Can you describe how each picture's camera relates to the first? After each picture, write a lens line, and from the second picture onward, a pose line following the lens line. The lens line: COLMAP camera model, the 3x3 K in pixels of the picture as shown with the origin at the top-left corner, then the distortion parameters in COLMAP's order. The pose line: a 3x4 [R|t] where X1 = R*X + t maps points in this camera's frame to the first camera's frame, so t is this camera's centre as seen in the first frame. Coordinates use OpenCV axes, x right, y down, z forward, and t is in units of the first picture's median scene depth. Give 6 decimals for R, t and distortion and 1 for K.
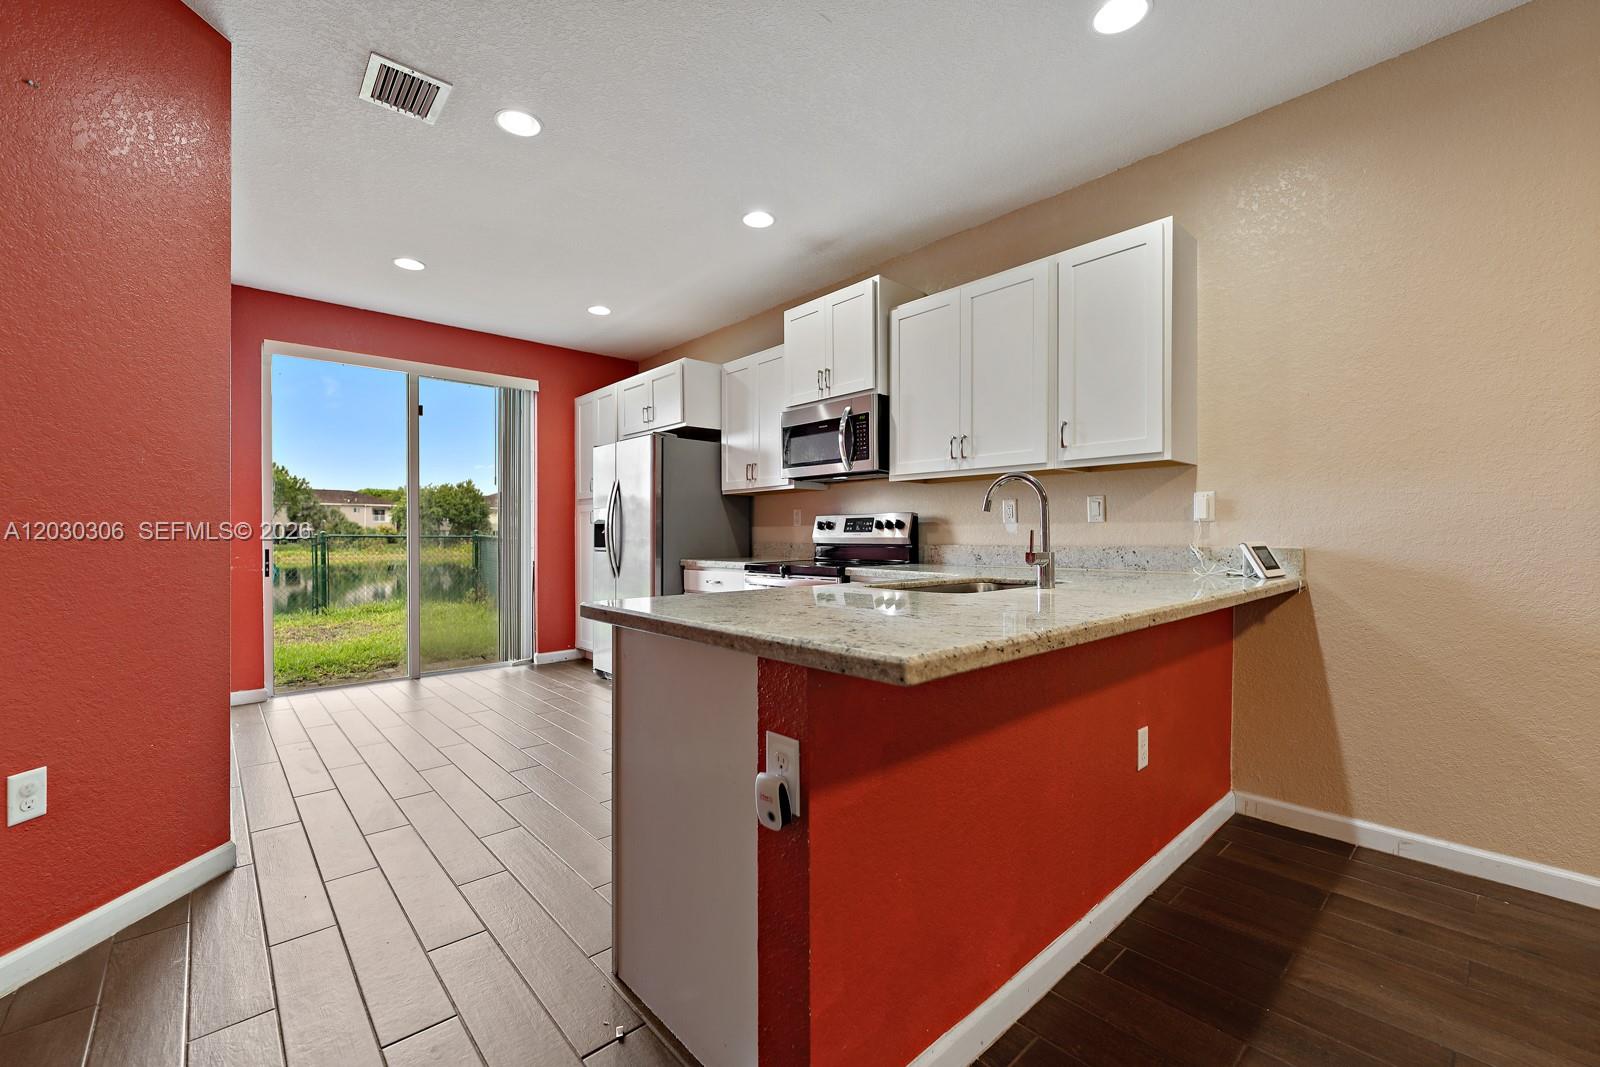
lens RADIAL K [[656.2, 0, 794.5], [0, 656.2, 537.0], [0, 0, 1]] dist [0.000688, -0.000107]
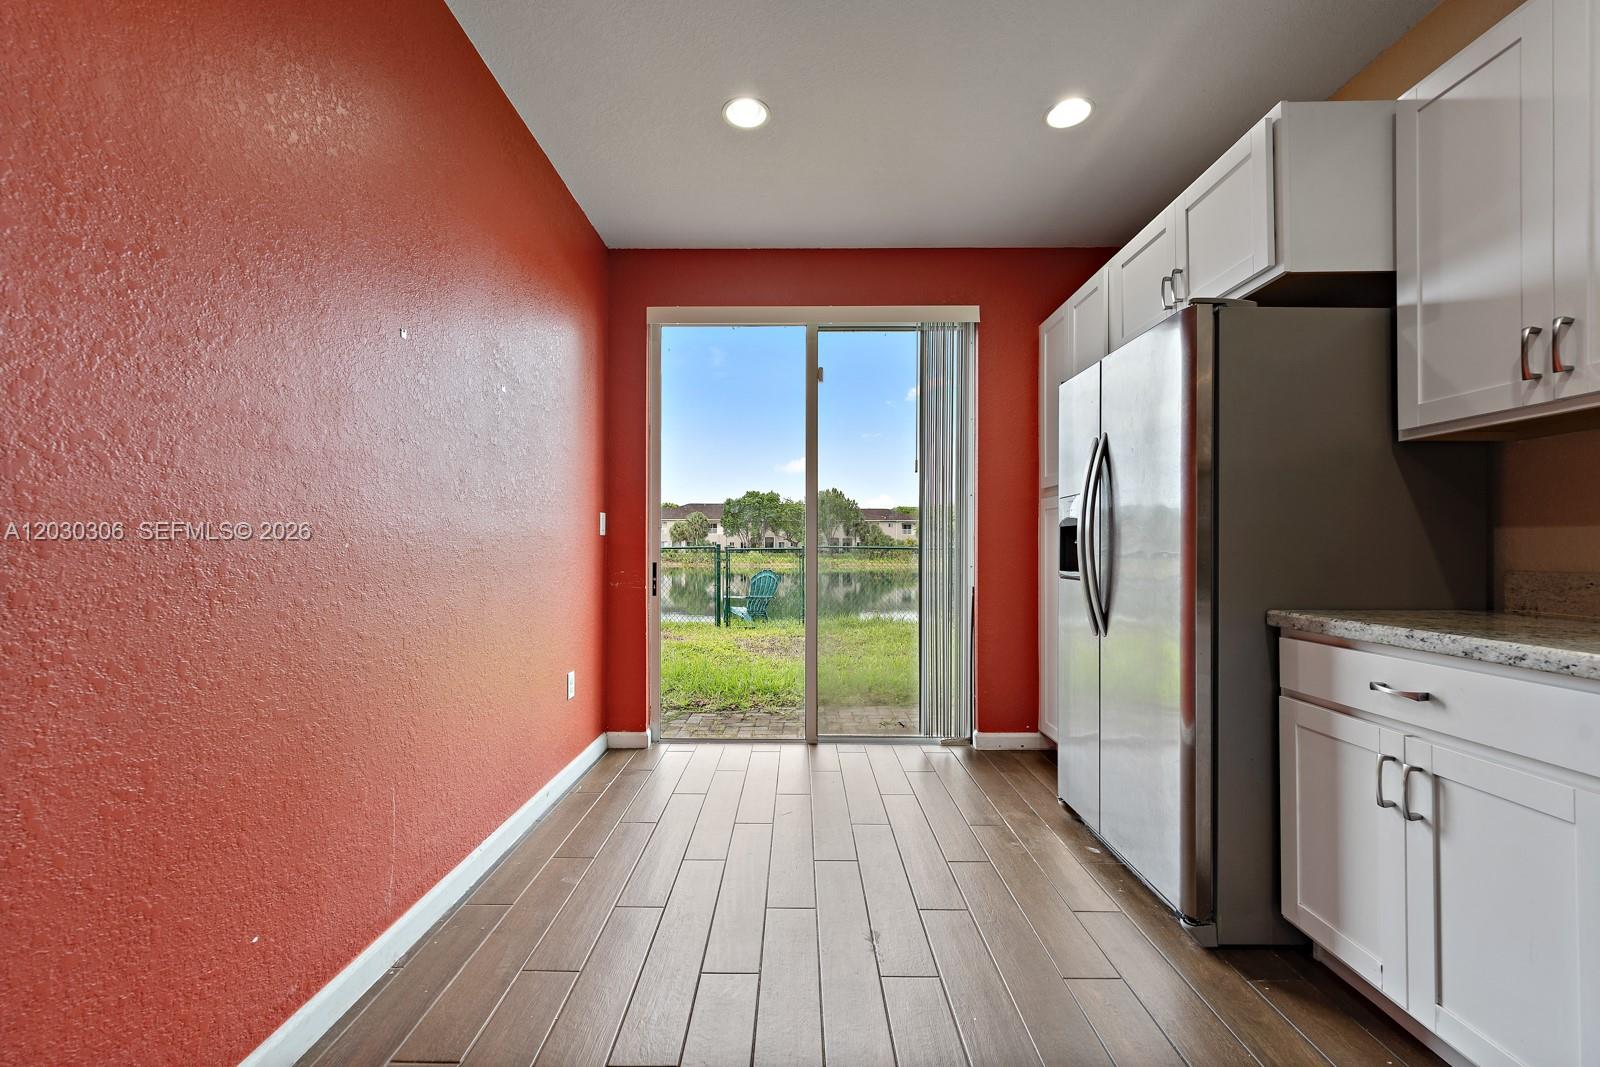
lens RADIAL K [[652.1, 0, 792.8], [0, 652.1, 542.0], [0, 0, 1]] dist [0.000025, -0.000312]
pose [[0.737362, -0.000360, -0.675498, -0.115486], [-0.006911, 0.999943, -0.008077, -0.001841], [0.675462, 0.010624, 0.737318, 0.498585]]
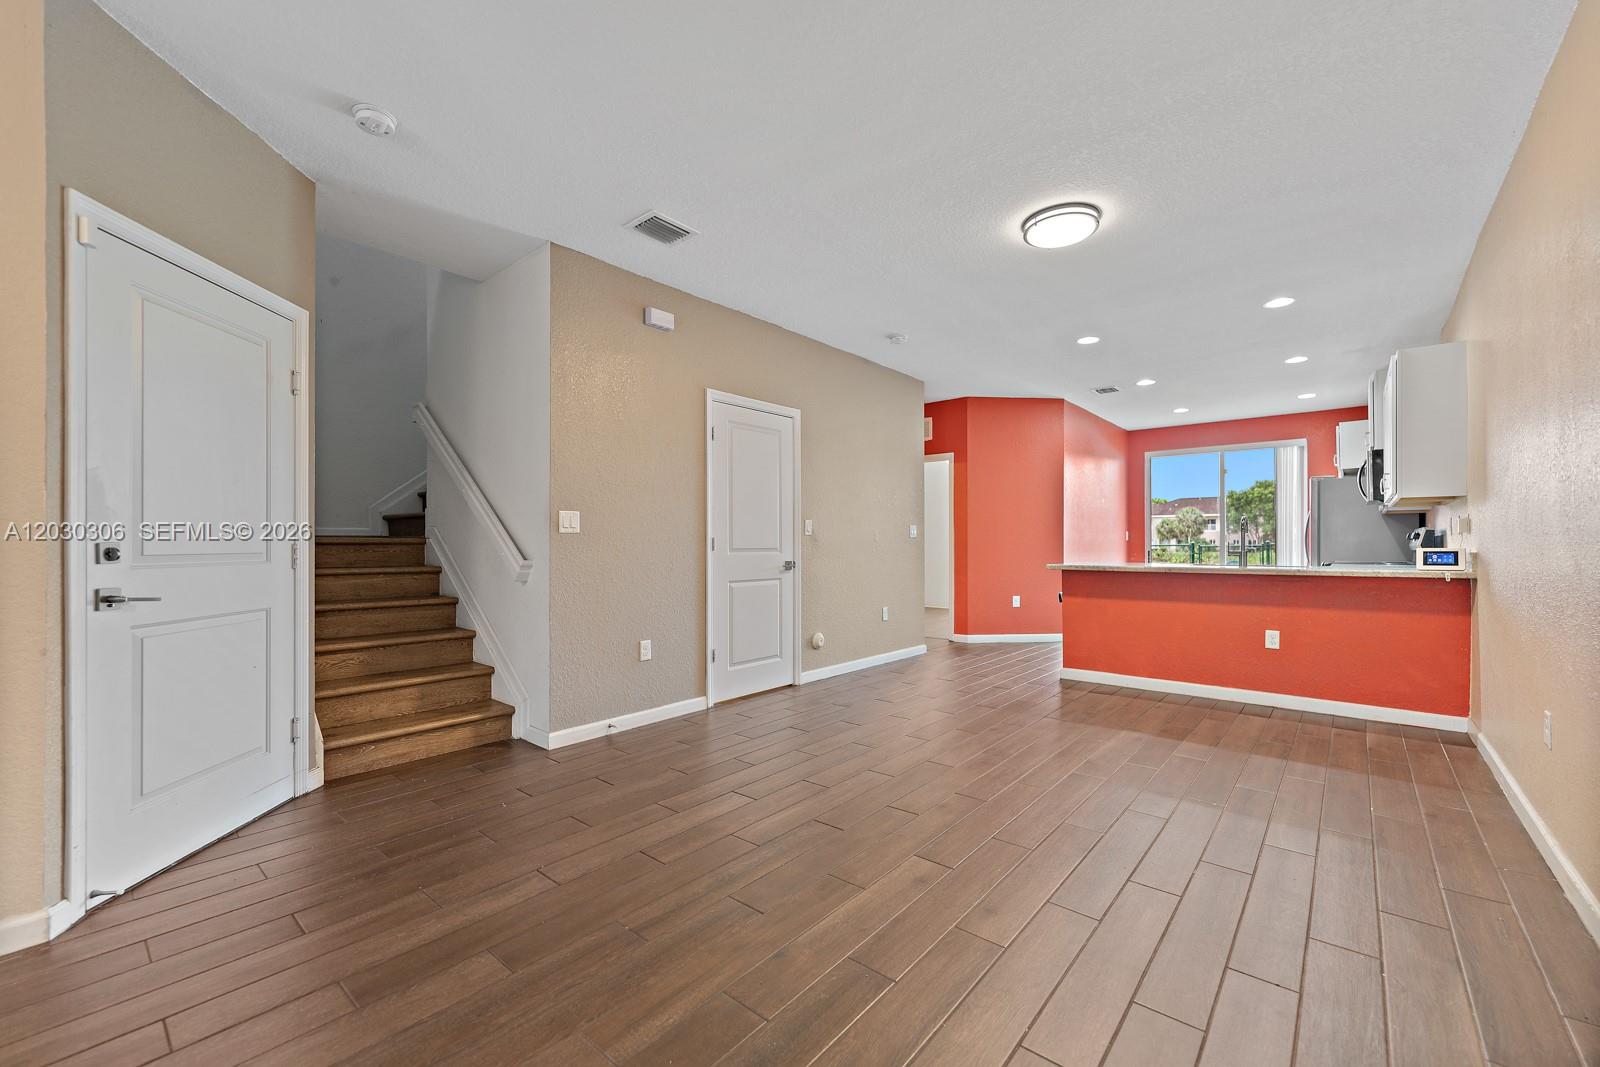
lens RADIAL K [[641.6, 0, 801.0], [0, 641.6, 544.1], [0, 0, 1]] dist [-0.000681, -0.000229]
pose [[0.136117, 0.000665, -0.990692, 1.058774], [-0.002932, 0.999996, 0.000268, 0.000895], [0.990688, 0.002868, 0.136119, -0.377187]]
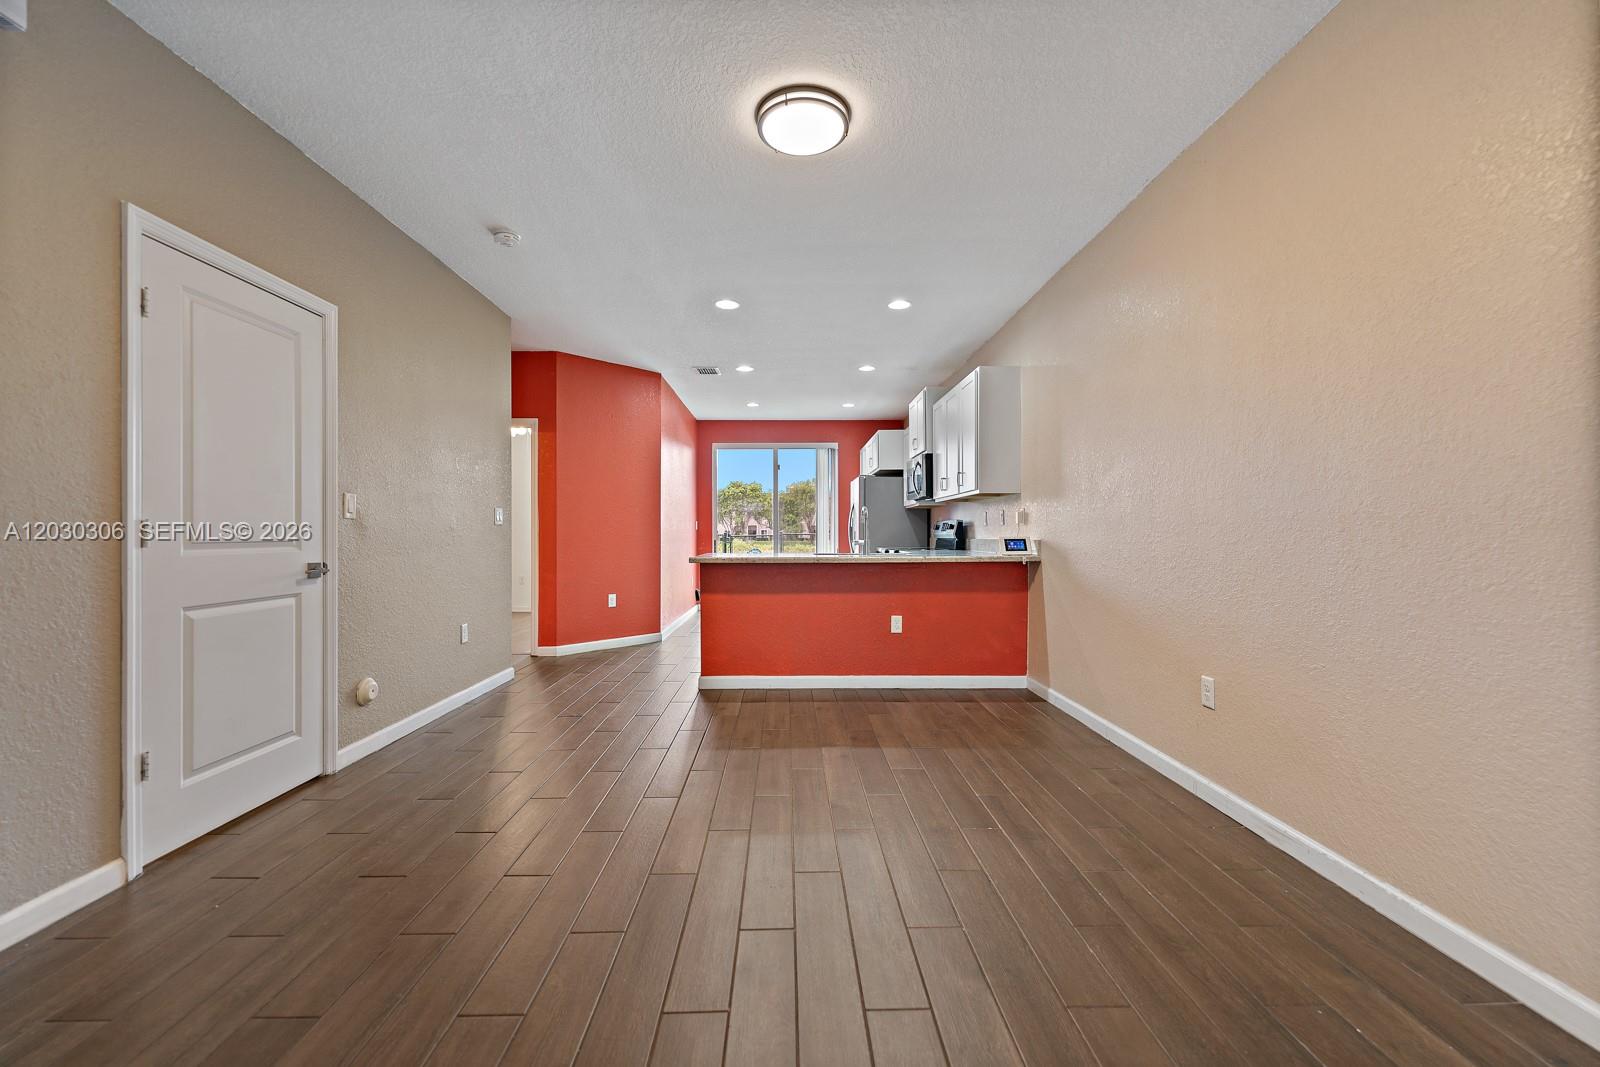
lens RADIAL K [[646.8, 0, 792.8], [0, 646.8, 529.8], [0, 0, 1]] dist [-0.003795, -0.000606]
pose [[0.755354, -0.004499, -0.655302, 0.754283], [-0.001037, 0.999967, -0.008060, 0.002224], [0.655316, 0.006768, 0.755324, -0.418491]]
